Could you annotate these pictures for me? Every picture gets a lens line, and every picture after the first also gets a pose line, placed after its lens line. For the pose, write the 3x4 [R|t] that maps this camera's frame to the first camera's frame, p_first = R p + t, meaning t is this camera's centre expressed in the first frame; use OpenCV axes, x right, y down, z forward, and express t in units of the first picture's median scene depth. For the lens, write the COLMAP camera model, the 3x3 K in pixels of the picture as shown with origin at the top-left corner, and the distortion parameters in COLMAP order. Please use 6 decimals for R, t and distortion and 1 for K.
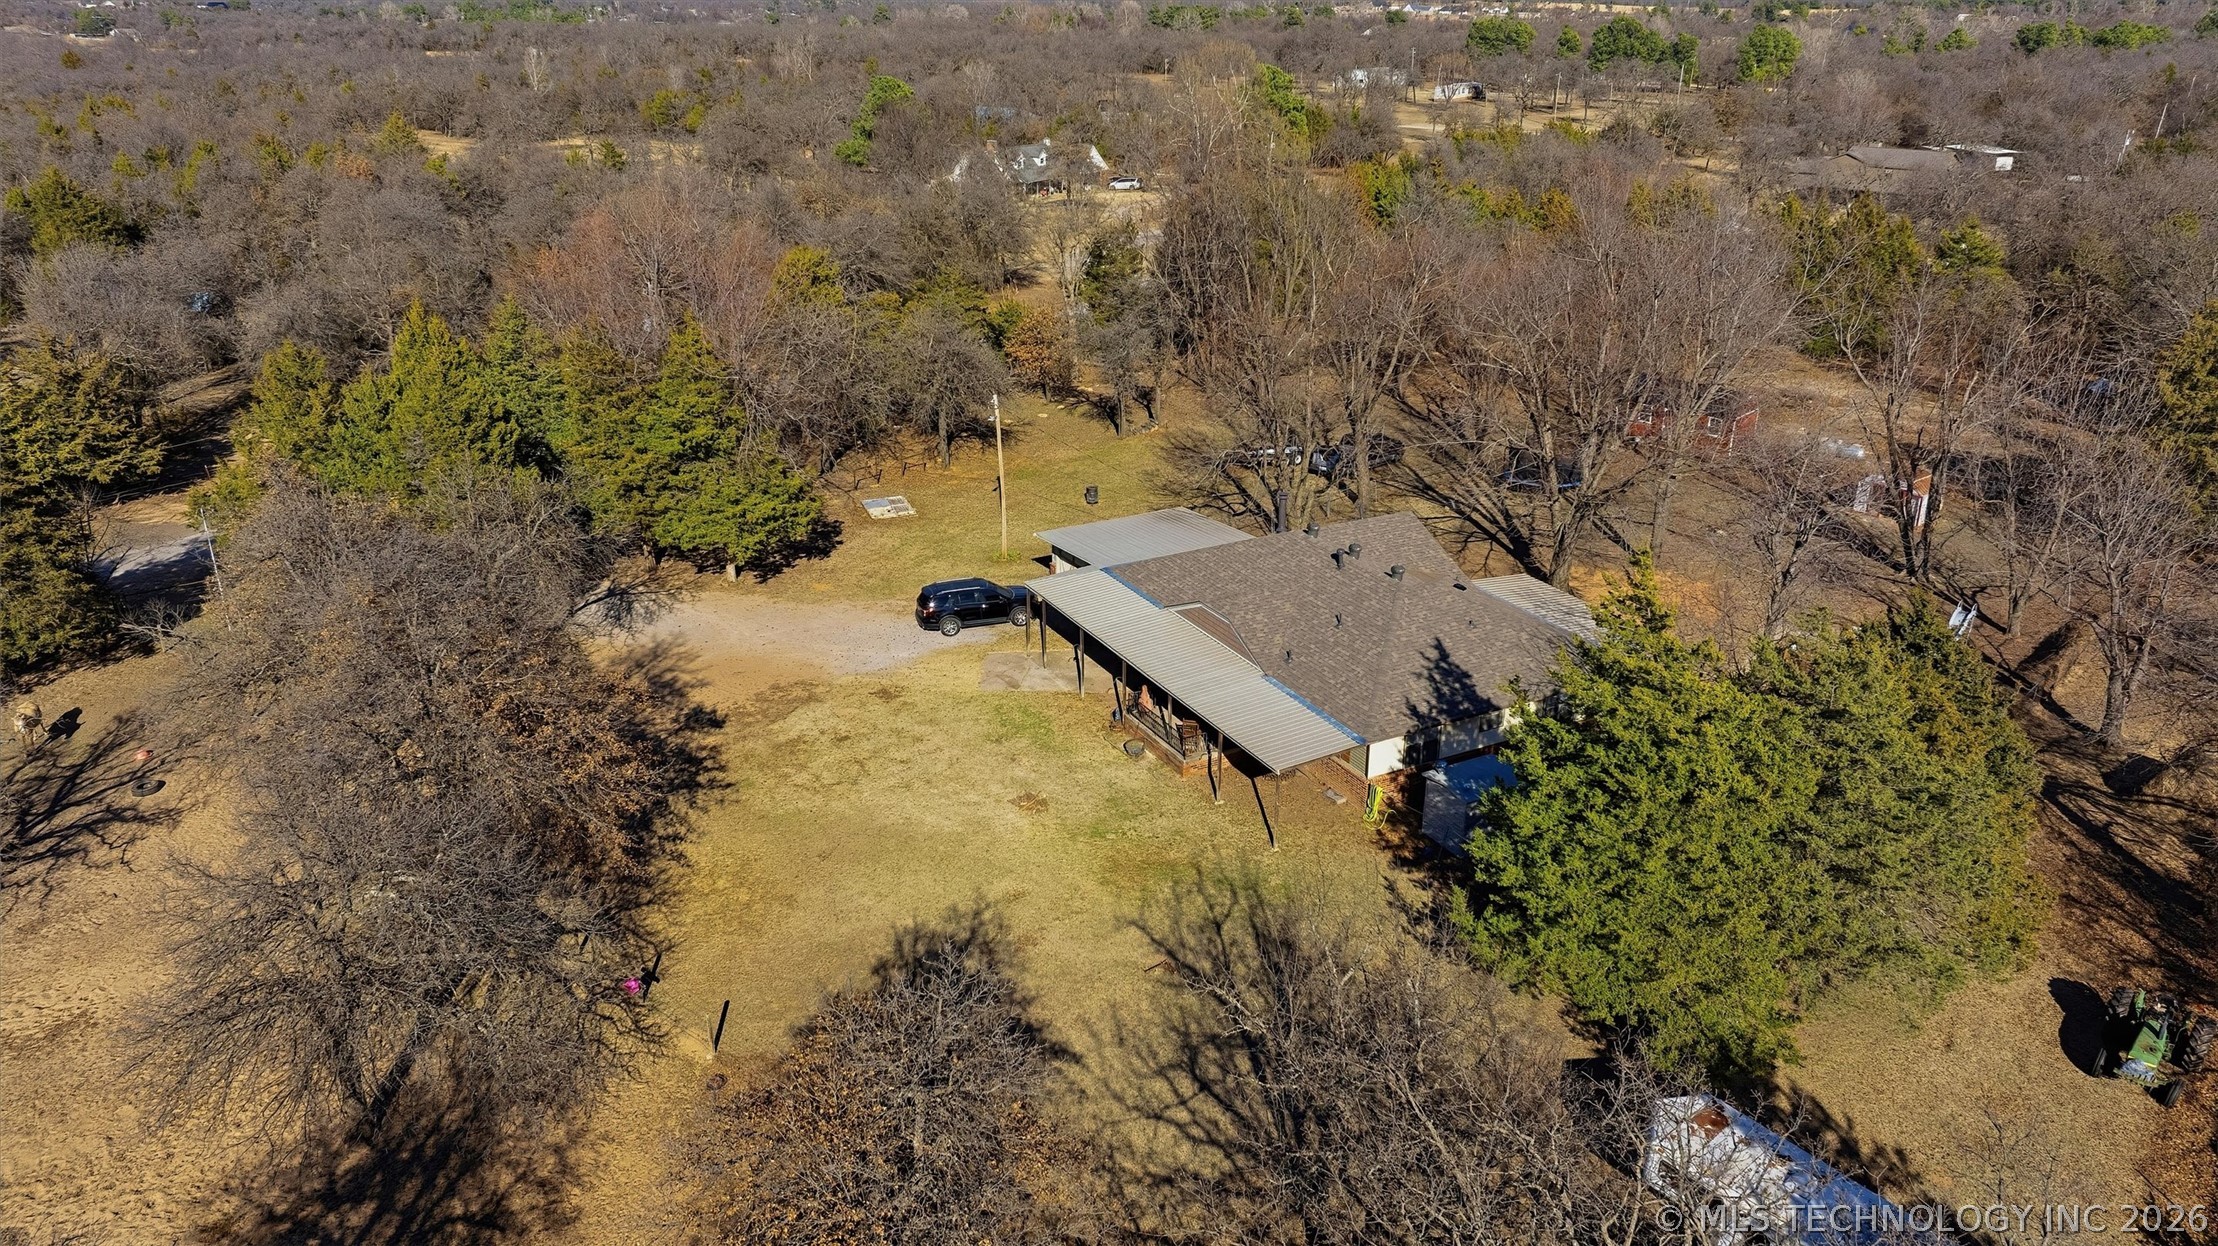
lens RADIAL K [[1553.1, 0, 1109.0], [0, 1553.1, 623.0], [0, 0, 1]] dist [-0.031848, 0.004838]
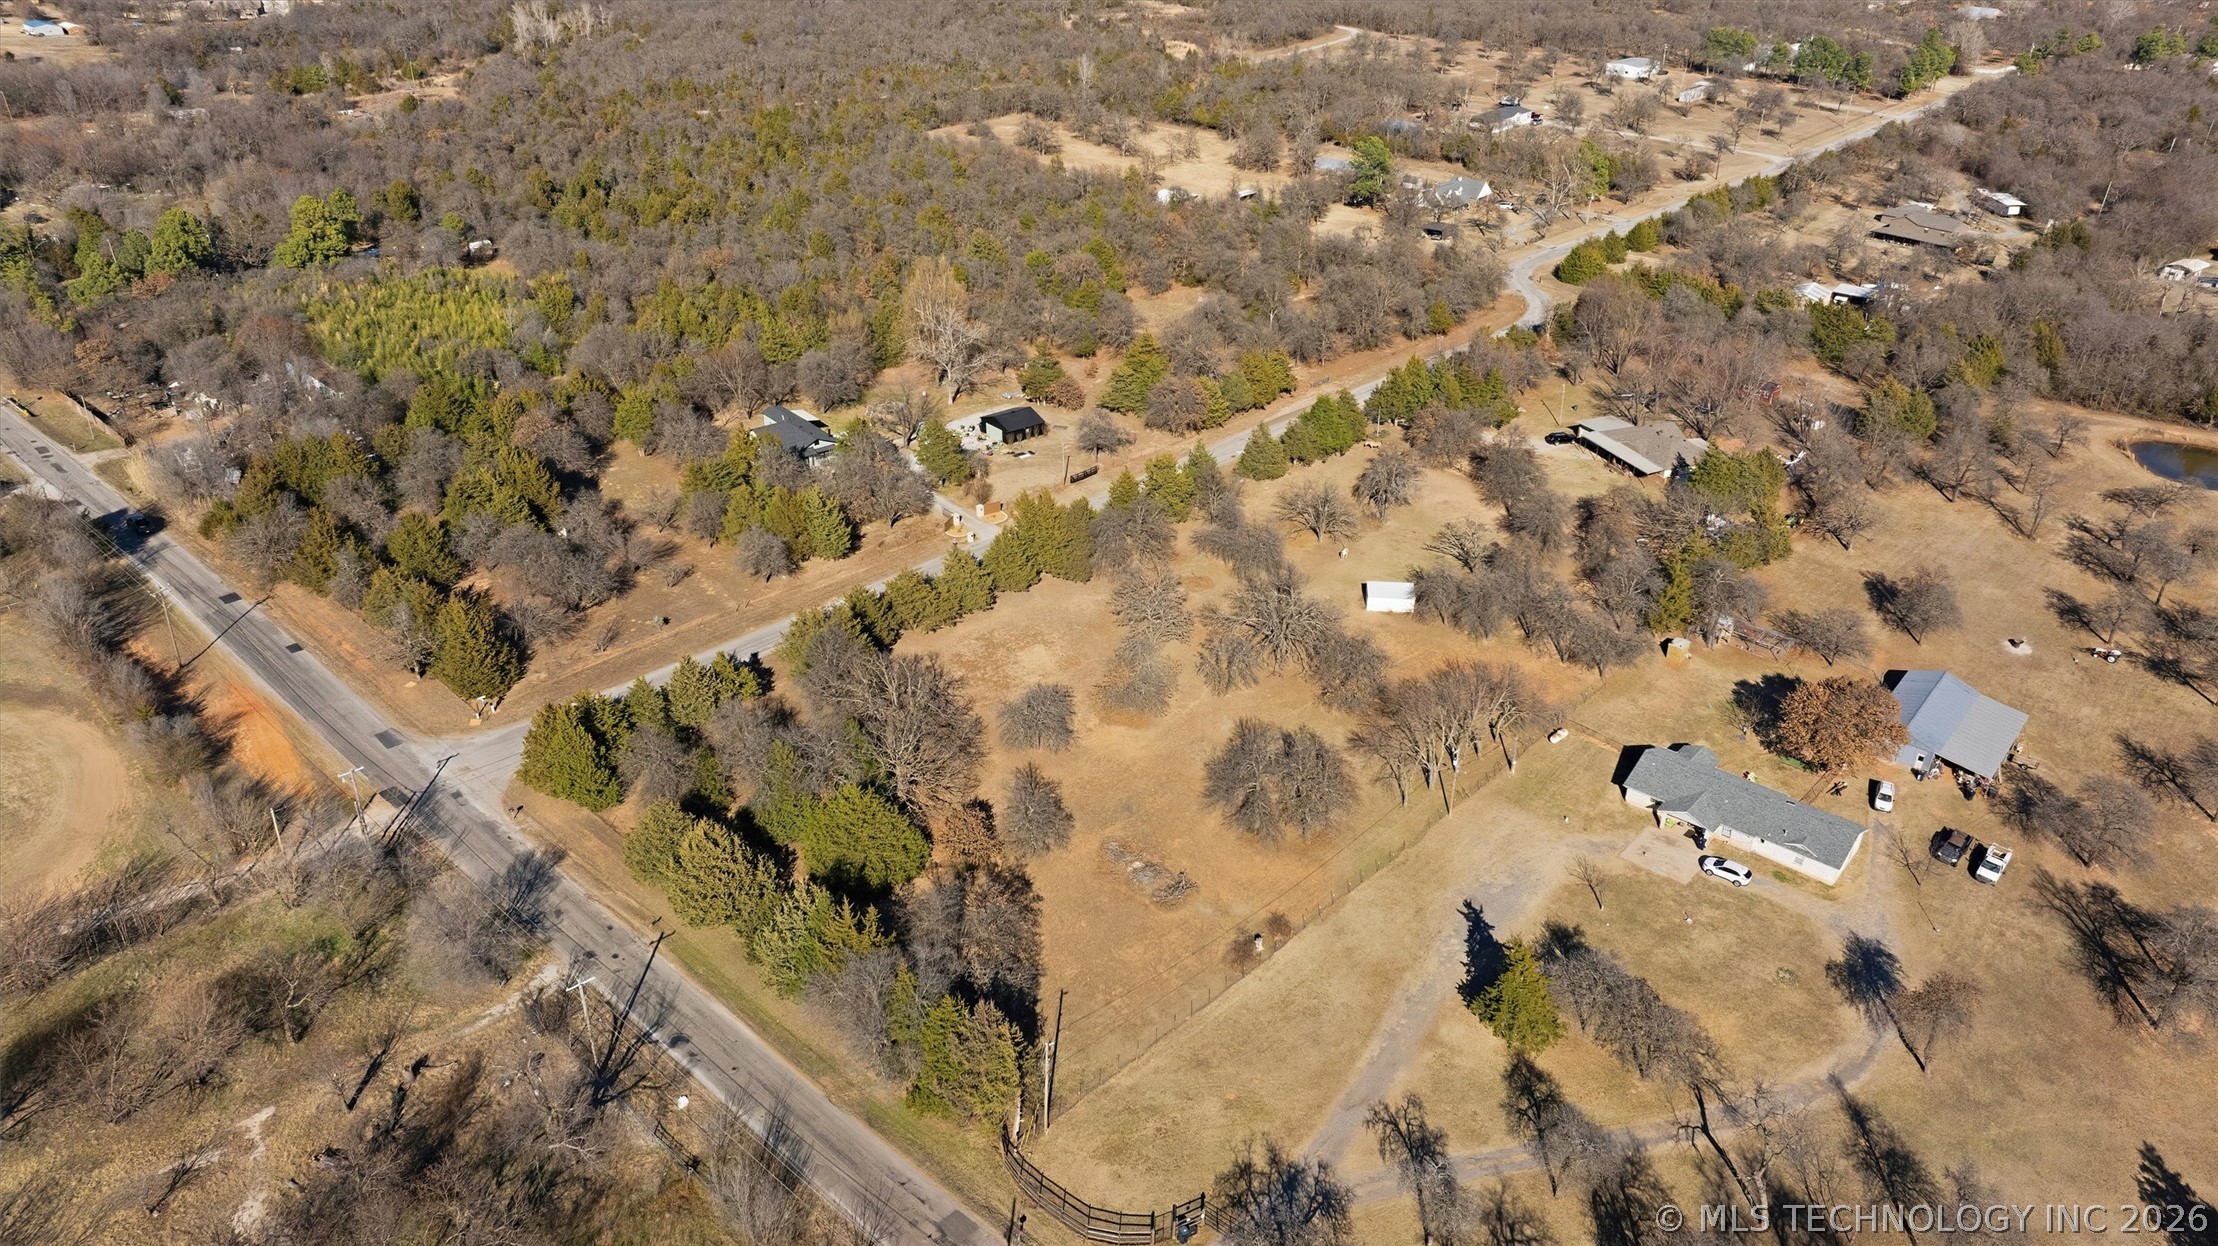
lens RADIAL K [[1553.1, 0, 1109.0], [0, 1553.1, 623.0], [0, 0, 1]] dist [-0.031848, 0.004838]
pose [[0.992281, 0.060839, -0.108065, -0.802278], [-0.048886, 0.992728, 0.110003, 0.080371], [0.113971, -0.103871, 0.988039, -3.232702]]
